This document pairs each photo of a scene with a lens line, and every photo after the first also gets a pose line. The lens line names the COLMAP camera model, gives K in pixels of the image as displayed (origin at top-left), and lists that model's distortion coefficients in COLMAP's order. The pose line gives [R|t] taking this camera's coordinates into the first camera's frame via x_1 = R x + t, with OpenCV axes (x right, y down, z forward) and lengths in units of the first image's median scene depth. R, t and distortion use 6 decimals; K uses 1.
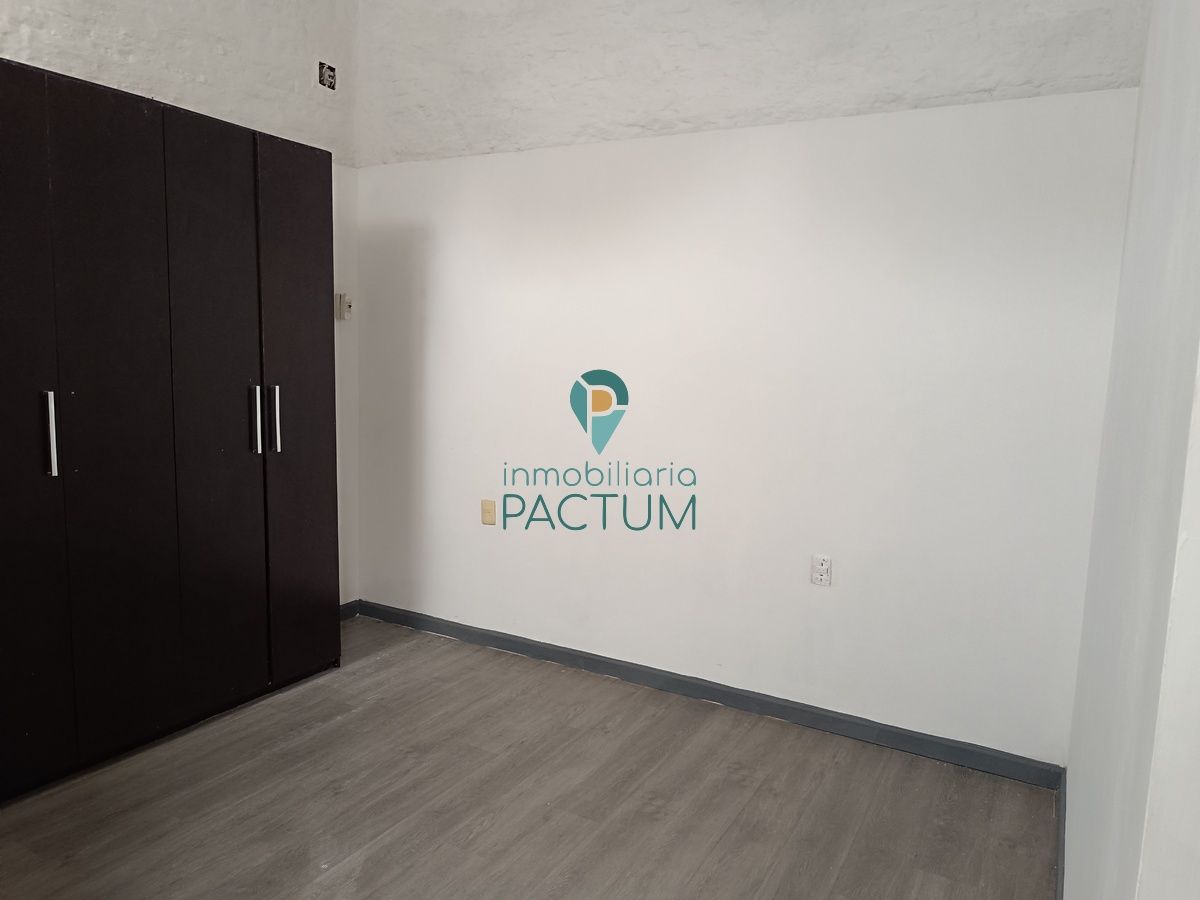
lens RADIAL K [[824.7, 0, 609.8], [0, 824.7, 446.7], [0, 0, 1]] dist [0.026264, -0.033523]
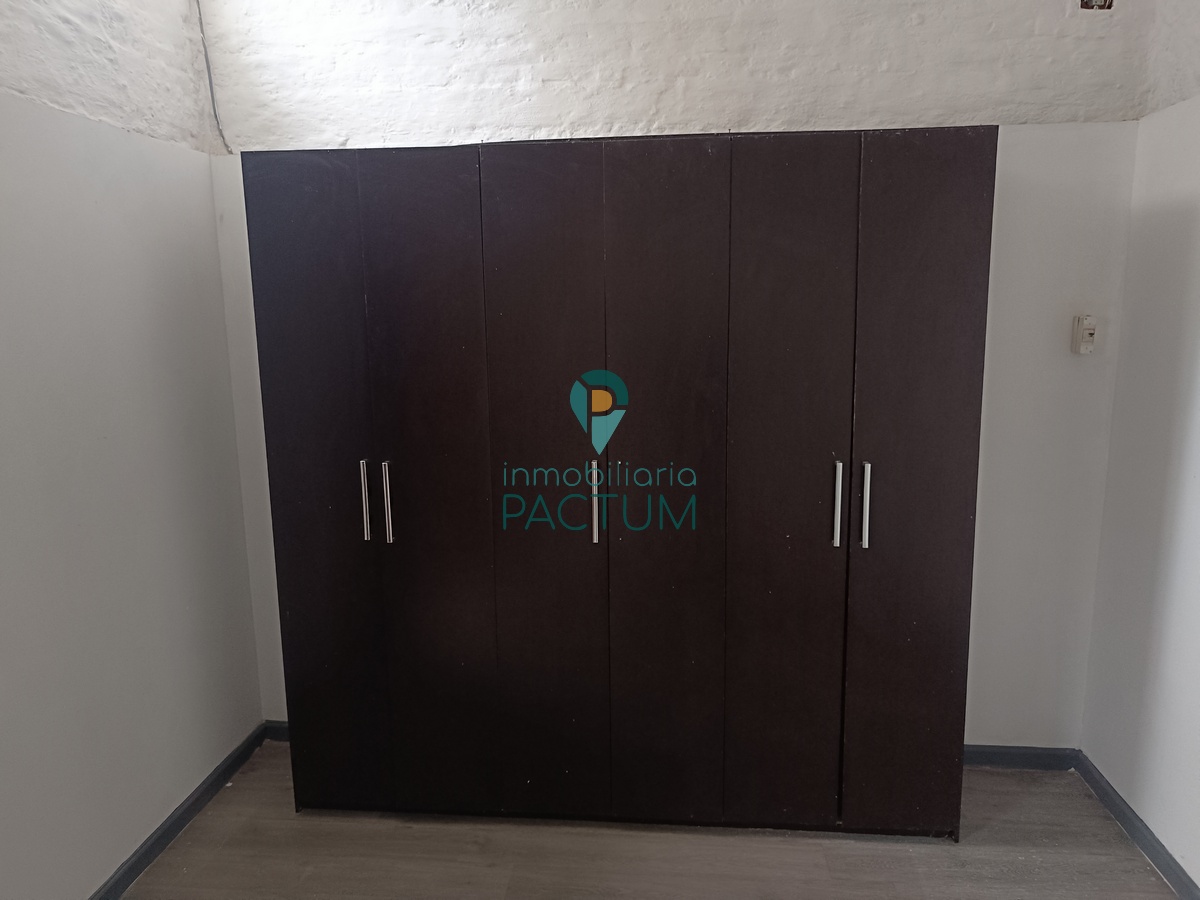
lens RADIAL K [[824.7, 0, 606.8], [0, 824.7, 446.2], [0, 0, 1]] dist [0.026264, -0.033523]
pose [[0.400052, 0.125721, -0.907829, 0.194453], [-0.082953, 0.991448, 0.100747, -0.147050], [0.912731, 0.035003, 0.407059, 0.473635]]
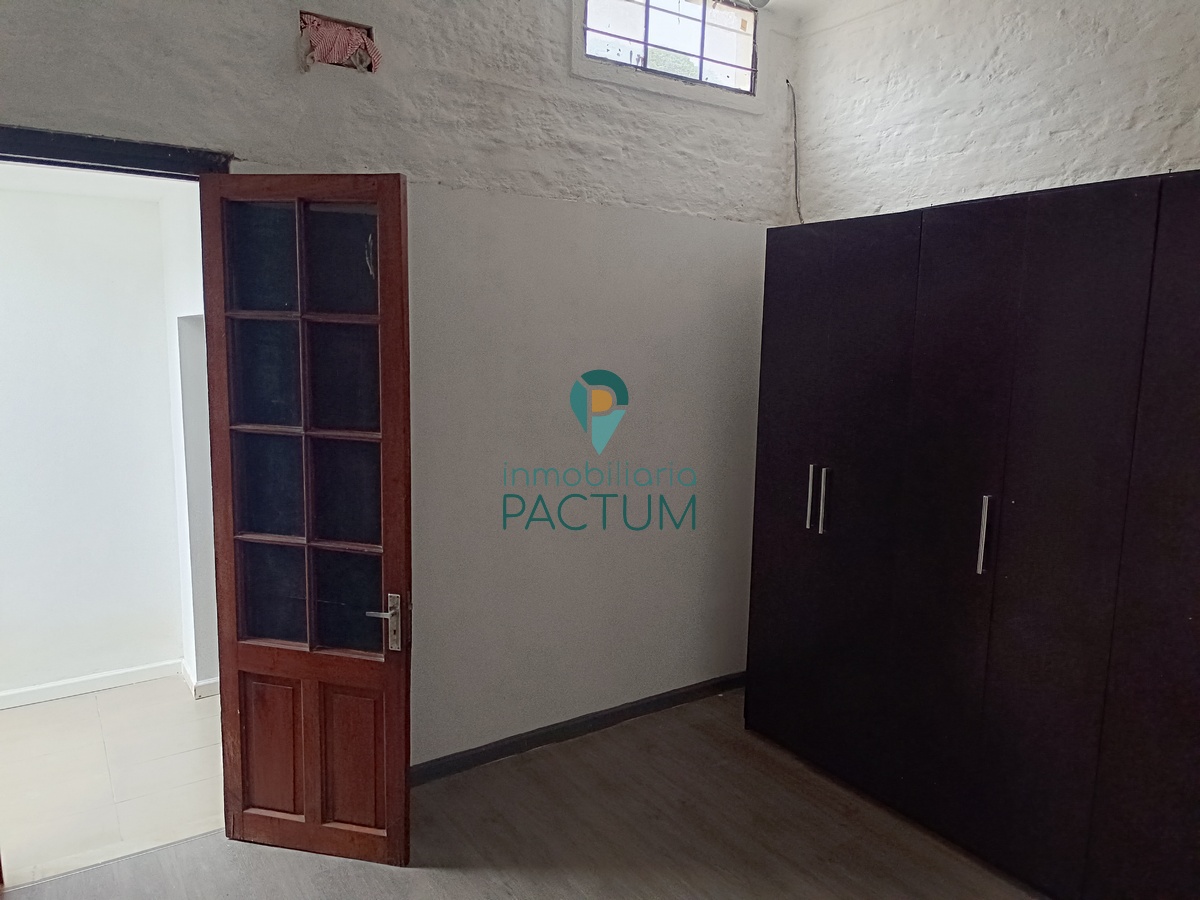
lens RADIAL K [[824.7, 0, 603.1], [0, 824.7, 457.1], [0, 0, 1]] dist [0.026264, -0.033523]
pose [[-0.454737, 0.088021, -0.886265, 0.384687], [-0.142347, 0.975129, 0.169884, -0.177356], [0.879177, 0.203409, -0.430898, 0.798384]]
